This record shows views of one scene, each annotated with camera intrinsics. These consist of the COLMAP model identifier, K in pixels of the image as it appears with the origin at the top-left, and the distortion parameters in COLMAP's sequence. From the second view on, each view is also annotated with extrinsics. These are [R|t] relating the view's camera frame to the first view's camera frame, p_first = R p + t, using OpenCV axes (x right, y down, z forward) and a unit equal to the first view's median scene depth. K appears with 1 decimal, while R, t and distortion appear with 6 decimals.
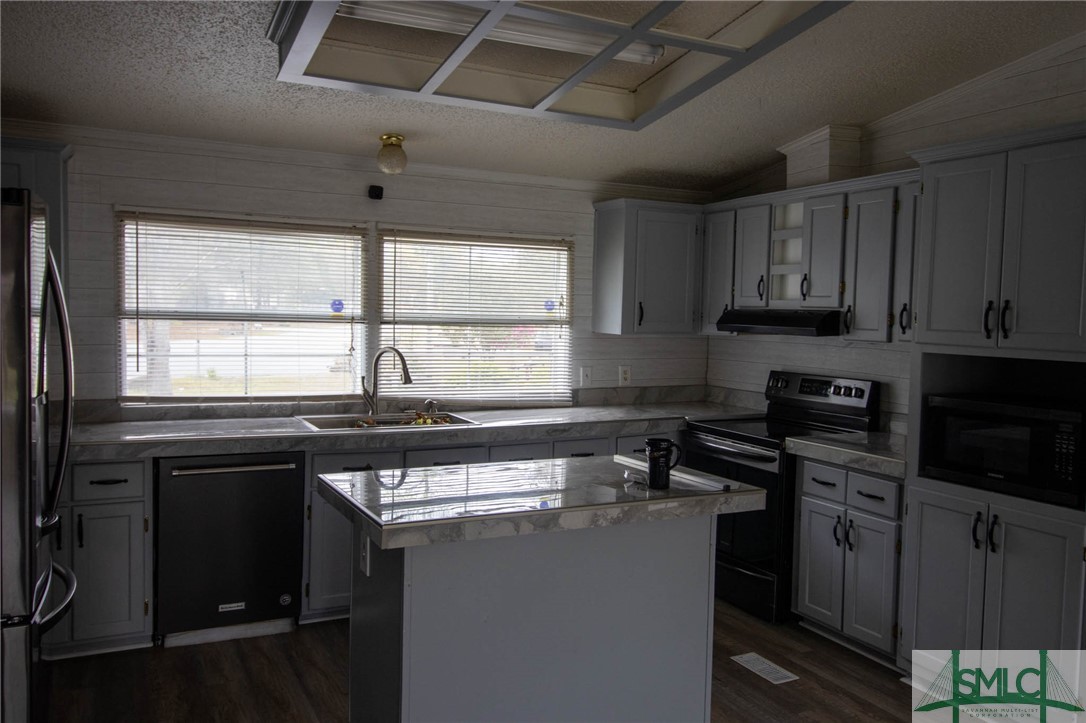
lens RADIAL K [[849.4, 0, 543.0], [0, 849.4, 361.5], [0, 0, 1]] dist [0.015174, -0.003936]
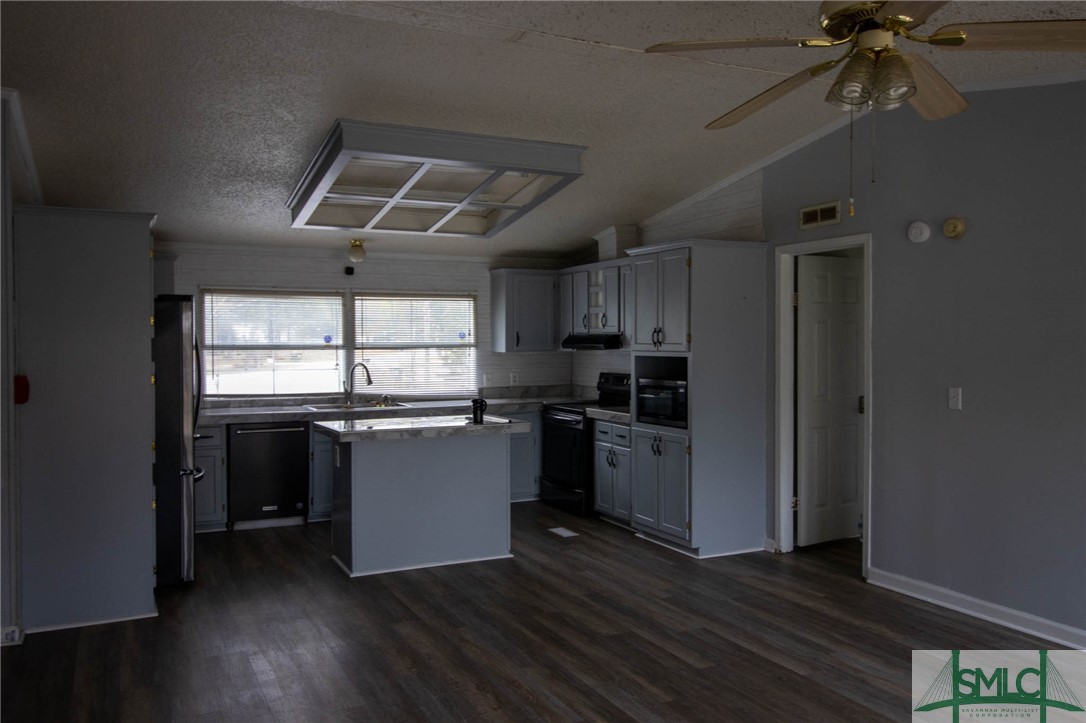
lens RADIAL K [[849.4, 0, 543.0], [0, 849.4, 361.5], [0, 0, 1]] dist [0.015174, -0.003936]
pose [[0.999608, -0.025908, -0.010607, 0.197328], [0.025534, 0.999096, -0.033974, 0.045874], [0.011477, 0.033690, 0.999366, -0.662771]]
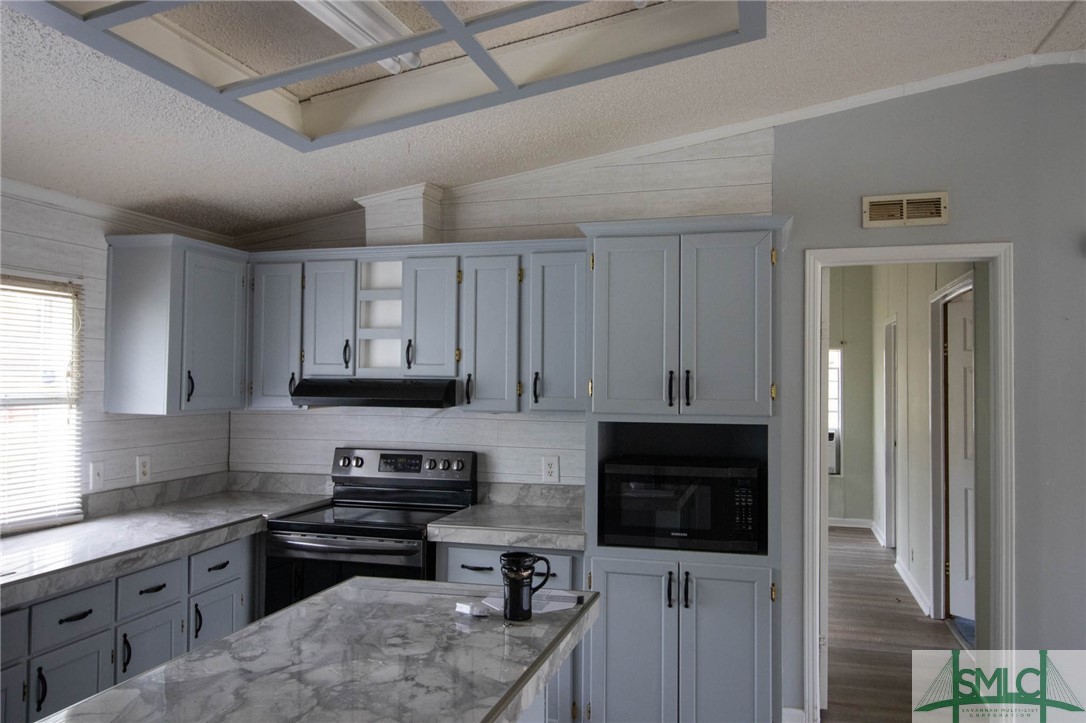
lens RADIAL K [[849.4, 0, 543.0], [0, 849.4, 361.5], [0, 0, 1]] dist [0.015174, -0.003936]
pose [[0.677296, 0.000668, 0.735711, -0.256529], [0.051623, 0.997492, -0.048429, -0.027351], [-0.733897, 0.070780, 0.675562, 0.274171]]
